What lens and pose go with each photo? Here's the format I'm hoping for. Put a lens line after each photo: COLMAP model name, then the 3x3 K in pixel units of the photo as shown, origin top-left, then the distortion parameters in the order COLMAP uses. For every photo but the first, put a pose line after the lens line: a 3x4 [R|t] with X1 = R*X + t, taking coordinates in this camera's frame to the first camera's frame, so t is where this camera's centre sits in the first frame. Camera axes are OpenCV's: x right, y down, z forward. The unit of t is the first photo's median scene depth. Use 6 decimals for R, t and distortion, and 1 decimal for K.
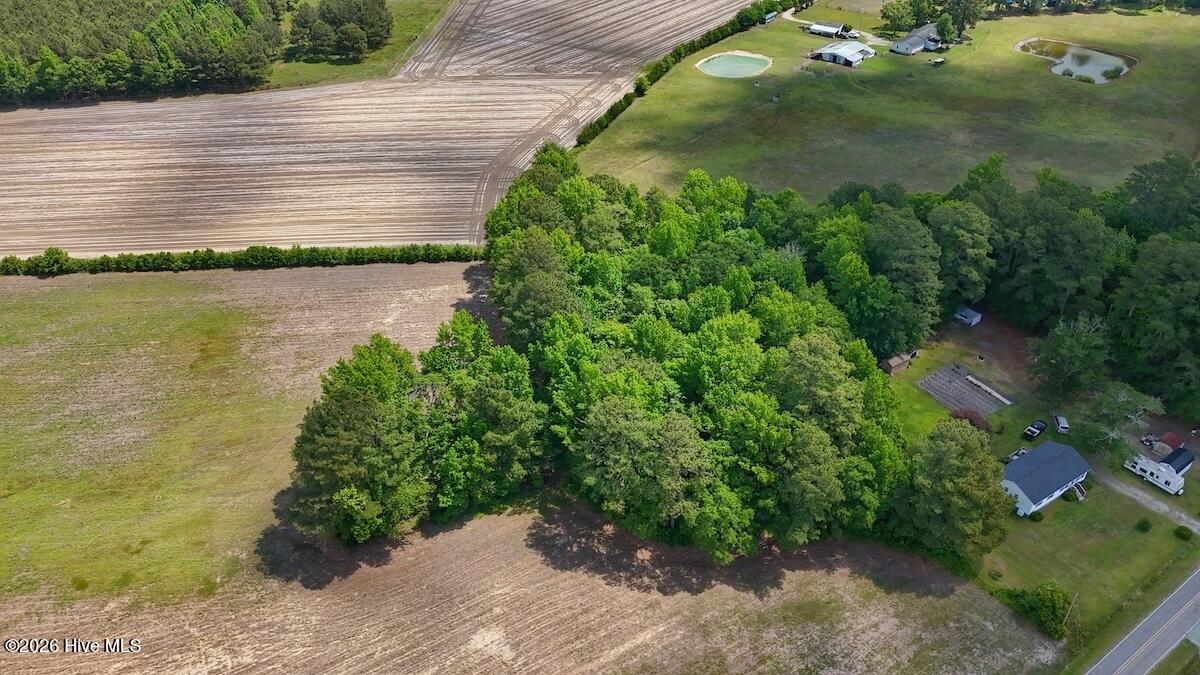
lens RADIAL K [[888.1, 0, 603.4], [0, 888.1, 332.5], [0, 0, 1]] dist [0.072746, -0.068066]
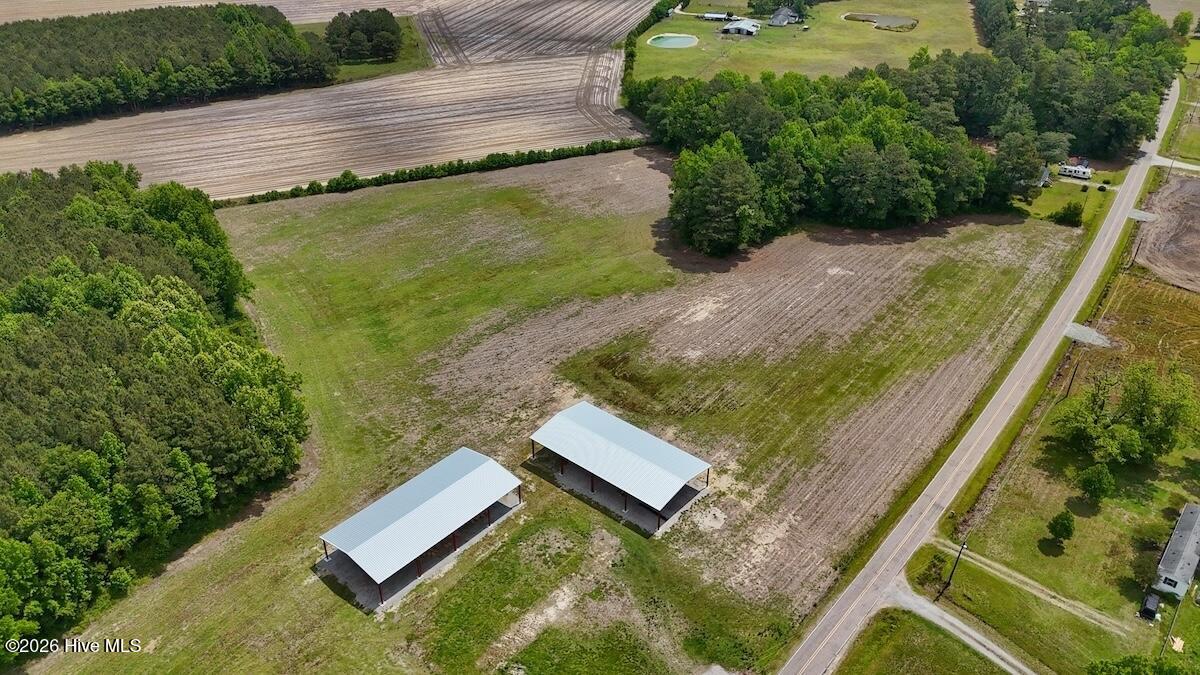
lens RADIAL K [[885.8, 0, 602.4], [0, 885.8, 337.0], [0, 0, 1]] dist [0.081455, -0.079317]
pose [[0.939315, -0.170598, 0.297630, -0.887624], [0.188915, 0.981416, -0.033674, 0.344601], [-0.286354, 0.087857, 0.954087, -0.468157]]
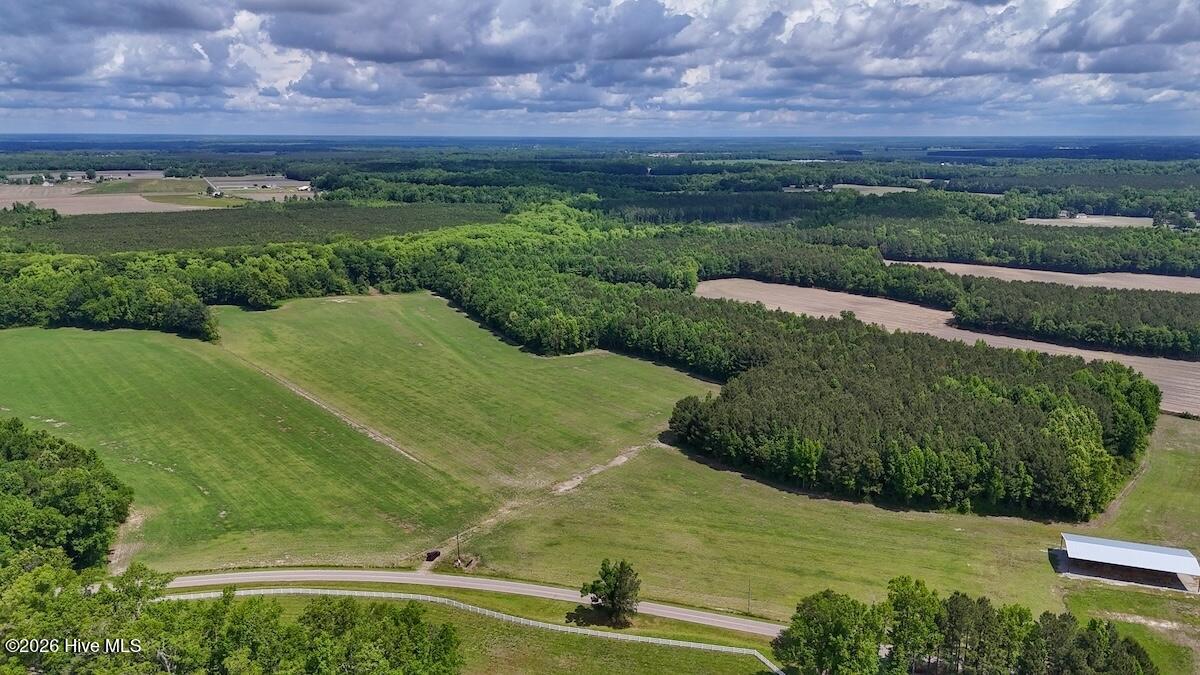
lens RADIAL K [[879.6, 0, 600.1], [0, 879.6, 358.7], [0, 0, 1]] dist [0.072556, -0.065125]
pose [[0.656390, 0.195194, -0.728733, -0.378334], [-0.433061, 0.888439, -0.152099, 0.766391], [0.617746, 0.415422, 0.667693, -1.173956]]
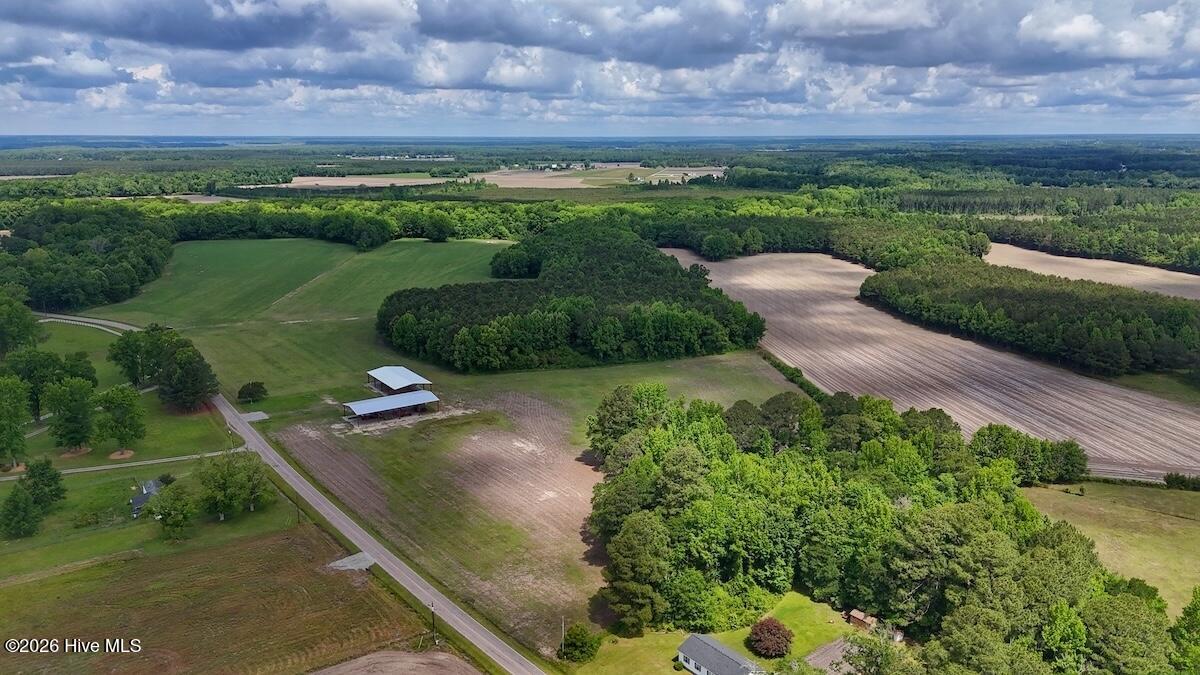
lens RADIAL K [[888.1, 0, 603.4], [0, 888.1, 332.5], [0, 0, 1]] dist [0.072746, -0.068066]
pose [[0.080976, 0.223808, -0.971263, 1.337579], [-0.563475, 0.814079, 0.140610, -0.232621], [0.822155, 0.535896, 0.192031, 0.402659]]
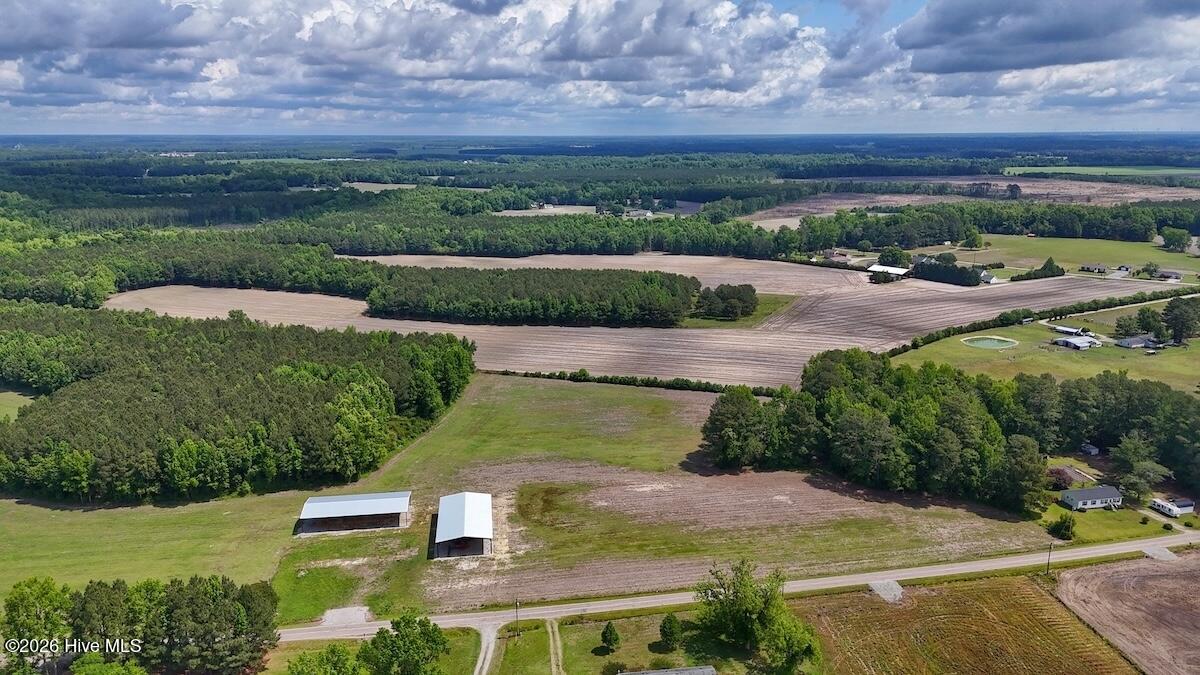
lens RADIAL K [[885.8, 0, 602.4], [0, 885.8, 337.0], [0, 0, 1]] dist [0.081455, -0.079317]
pose [[0.929779, 0.086414, -0.357831, 0.167006], [-0.210796, 0.921888, -0.325097, 0.607940], [0.301787, 0.377698, 0.875368, -0.952011]]
